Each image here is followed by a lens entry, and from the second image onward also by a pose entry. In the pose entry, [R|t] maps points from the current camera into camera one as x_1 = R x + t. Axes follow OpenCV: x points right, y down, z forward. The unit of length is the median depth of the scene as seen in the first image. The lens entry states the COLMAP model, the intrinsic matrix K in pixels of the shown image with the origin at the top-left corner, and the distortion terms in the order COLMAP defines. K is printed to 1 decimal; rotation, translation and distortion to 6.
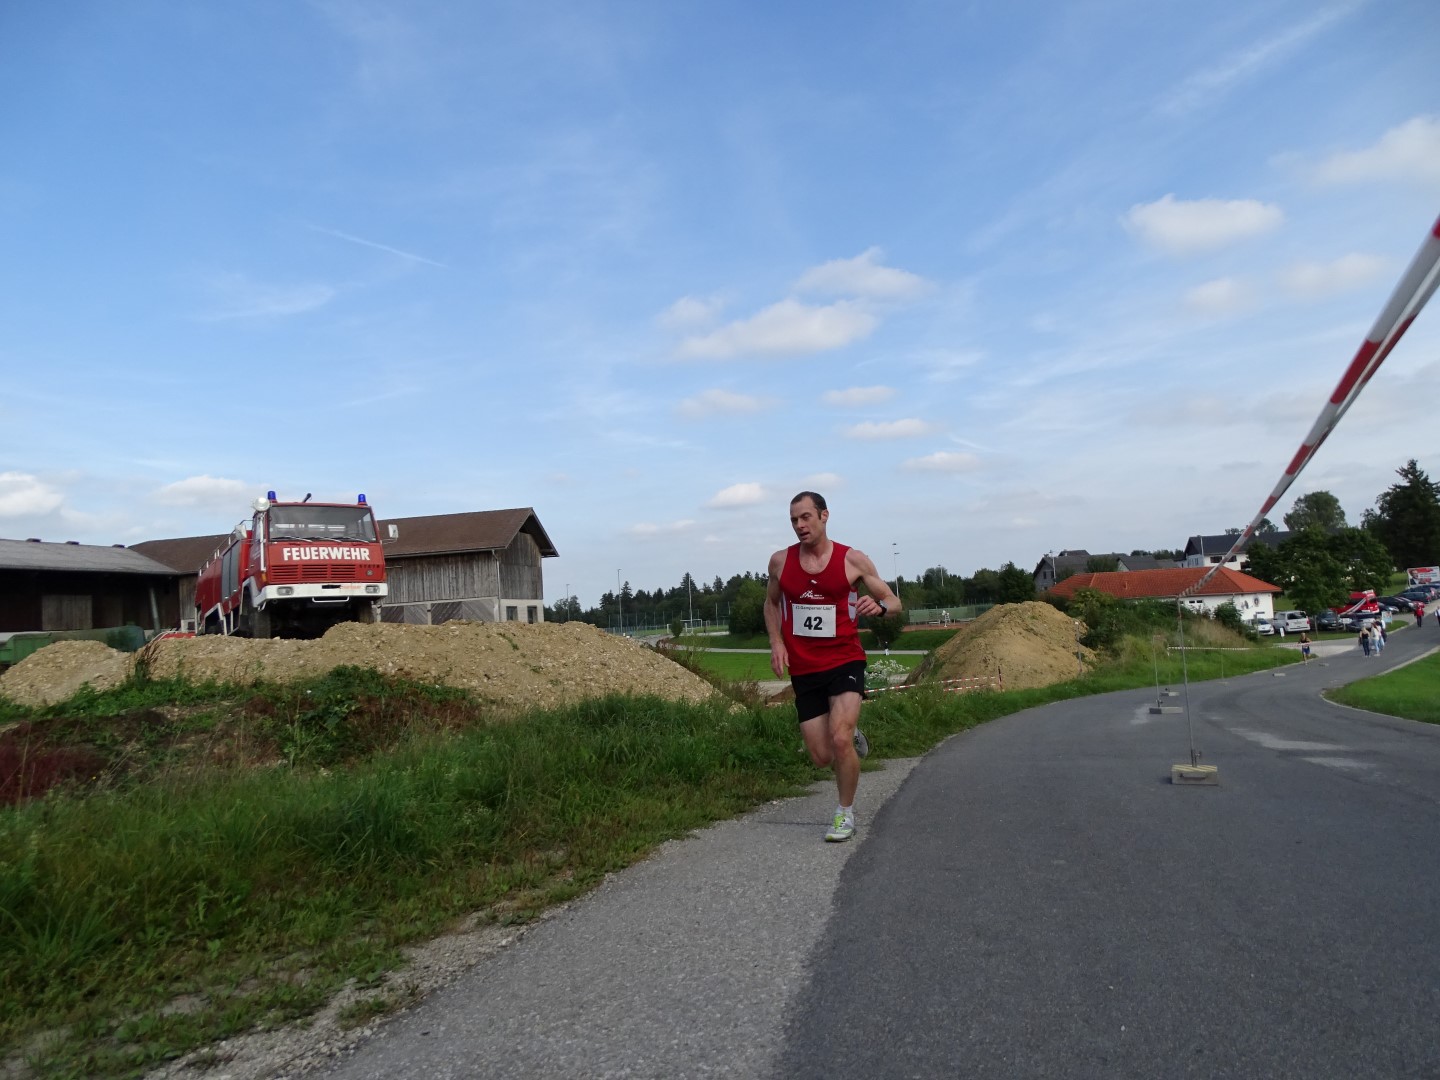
lens RADIAL K [[1094.1, 0, 715.3], [0, 1094.1, 542.6], [0, 0, 1]] dist [0.041366, -0.012489]
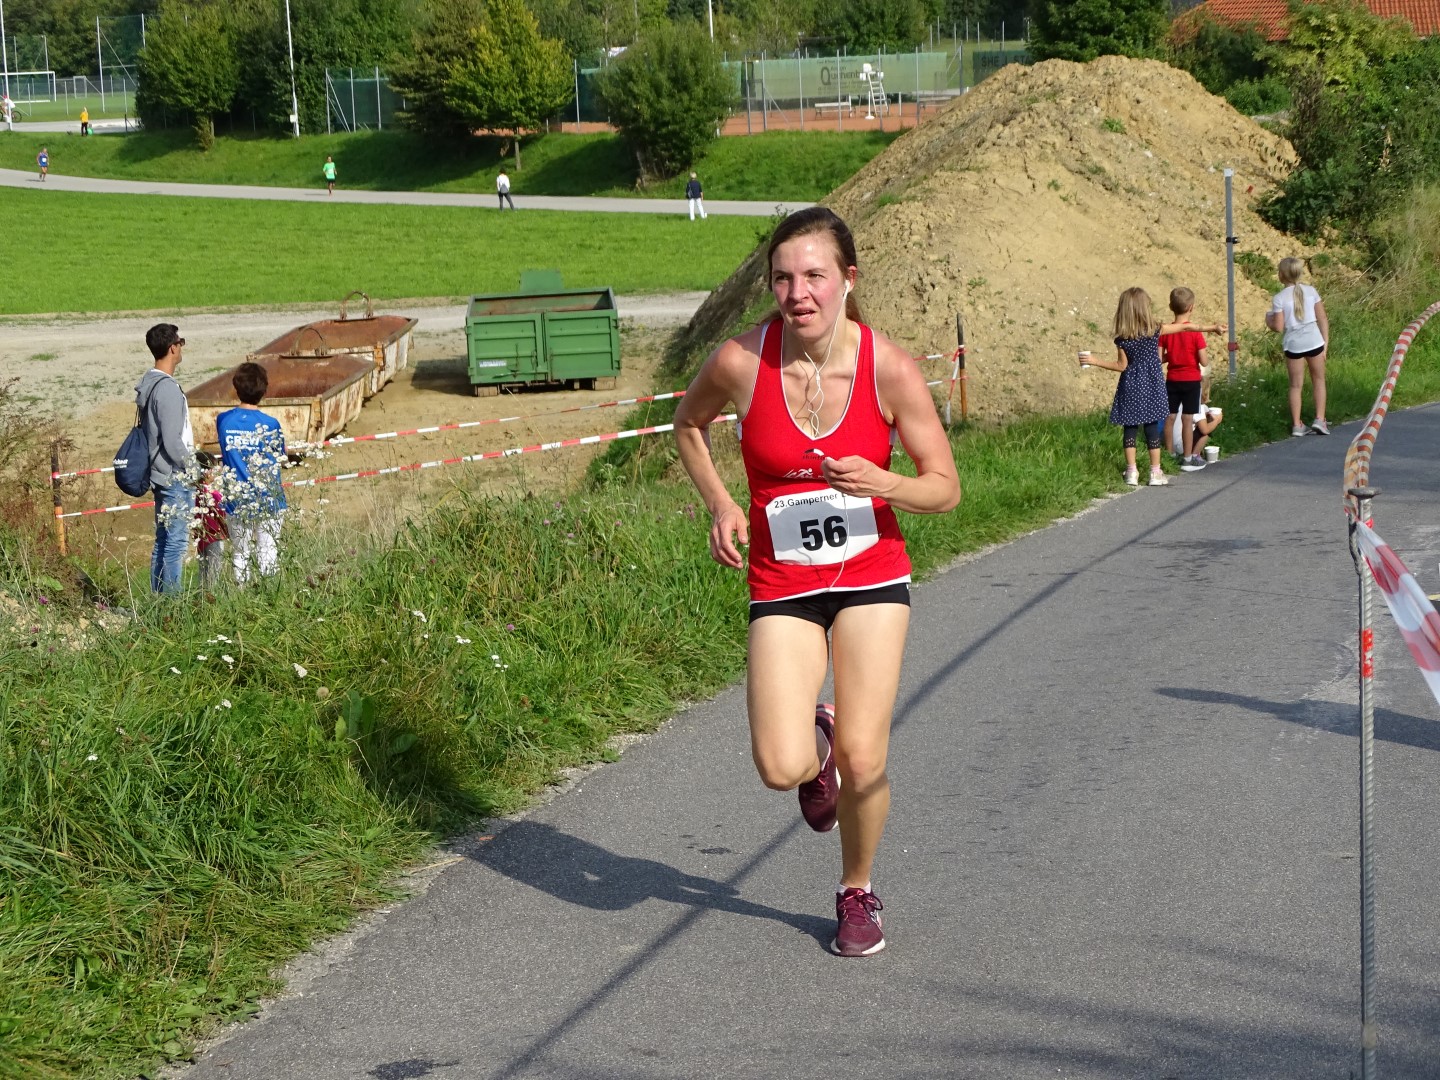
lens RADIAL K [[3610.1, 0, 720.7], [0, 3610.1, 533.7], [0, 0, 1]] dist [0.066090, 0.000000]
pose [[0.987801, -0.000432, 0.155720, 0.115278], [-0.030314, 0.980332, 0.195013, -0.015807], [-0.152741, -0.197355, 0.968360, 0.242469]]
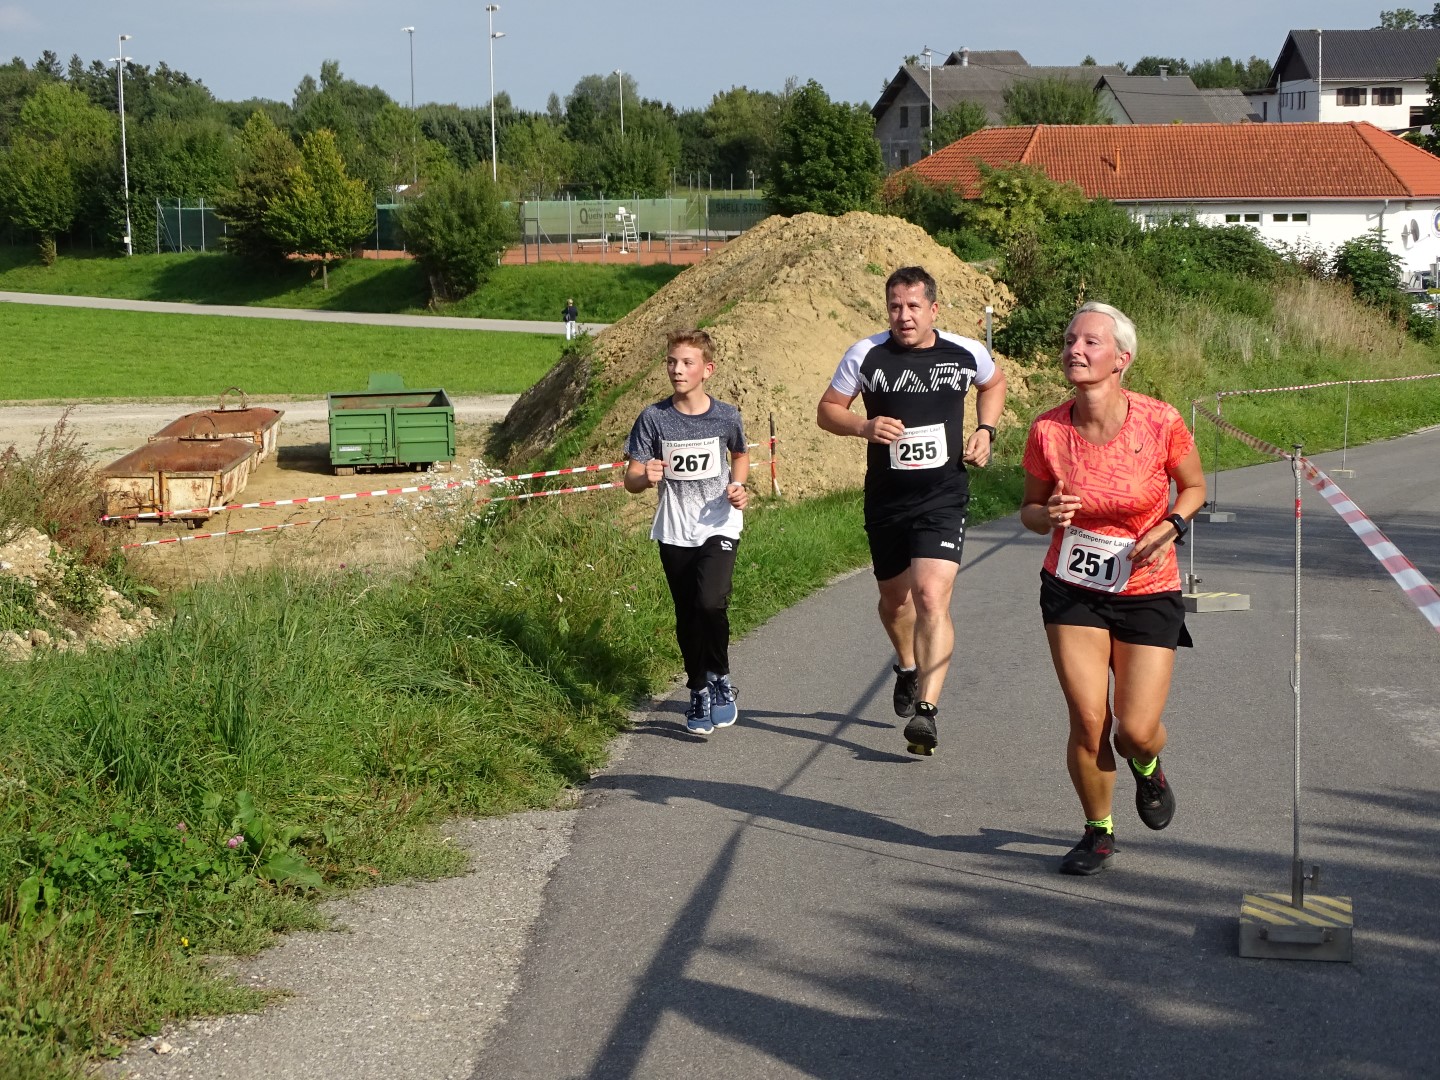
lens RADIAL K [[3189.2, 0, 714.2], [0, 3189.2, 533.5], [0, 0, 1]] dist [0.071245, 0.000000]
pose [[0.971335, 0.021923, 0.236700, -0.007763], [-0.062625, 0.984162, 0.165841, -0.038124], [-0.229316, -0.175910, 0.957324, 0.011622]]
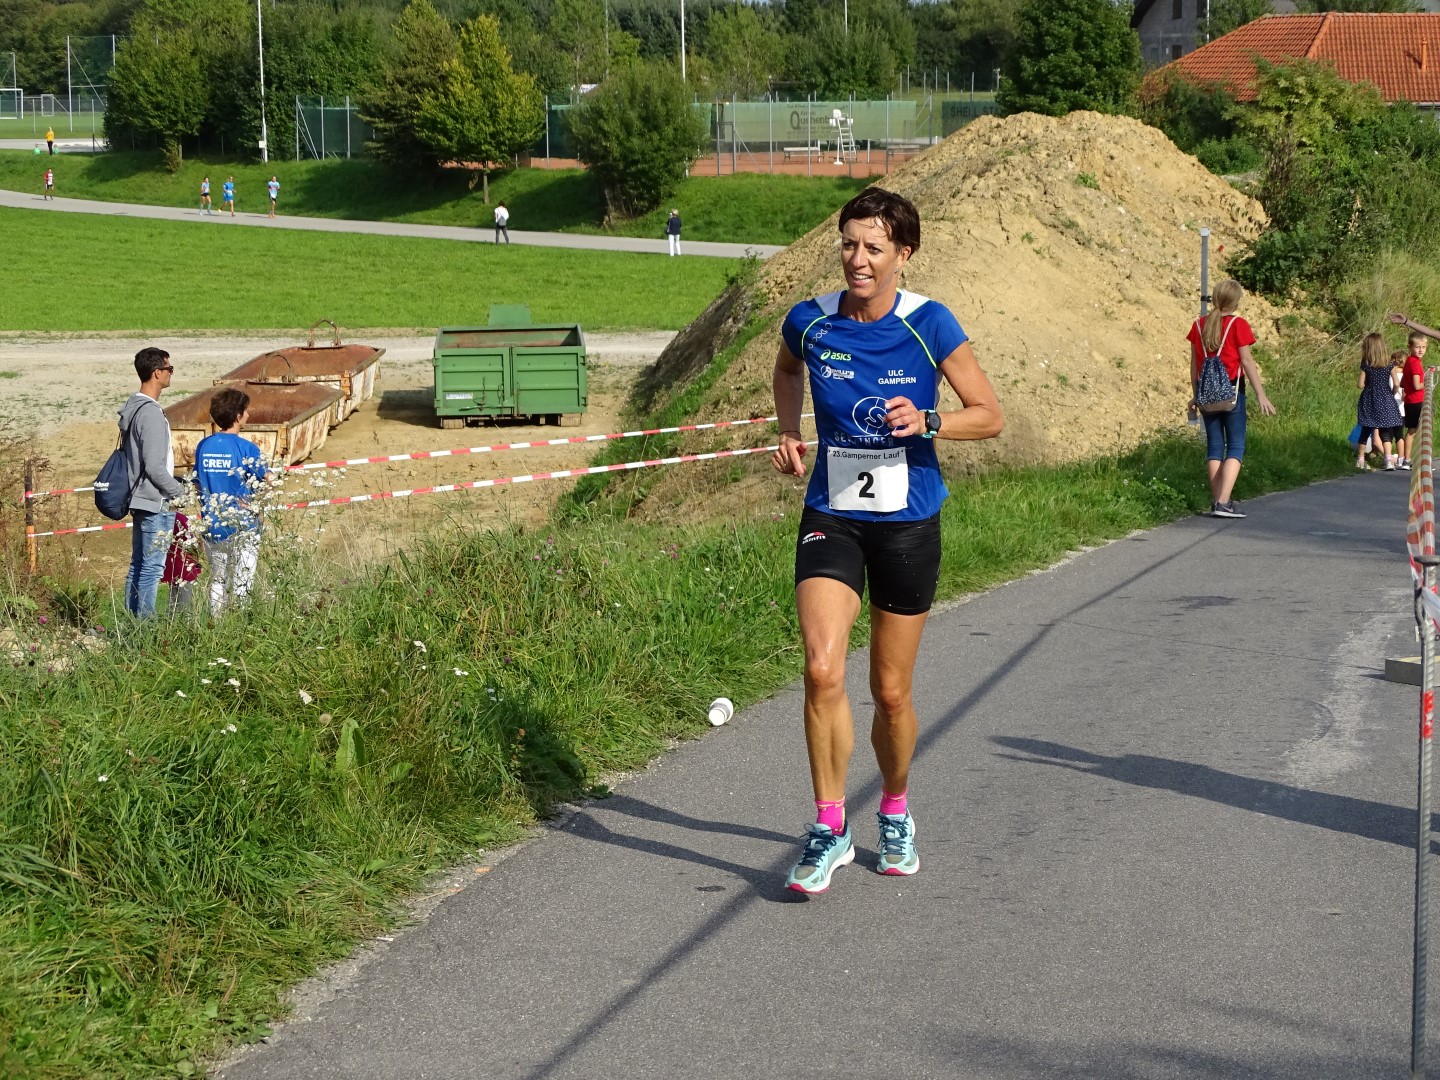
lens RADIAL K [[3610.1, 0, 748.5], [0, 3610.1, 524.8], [0, 0, 1]] dist [0.066090, 0.000000]
pose [[0.983790, 0.033285, 0.176208, 0.106509], [-0.065559, 0.981360, 0.180651, -0.016931], [-0.166911, -0.189275, 0.967634, 0.237578]]
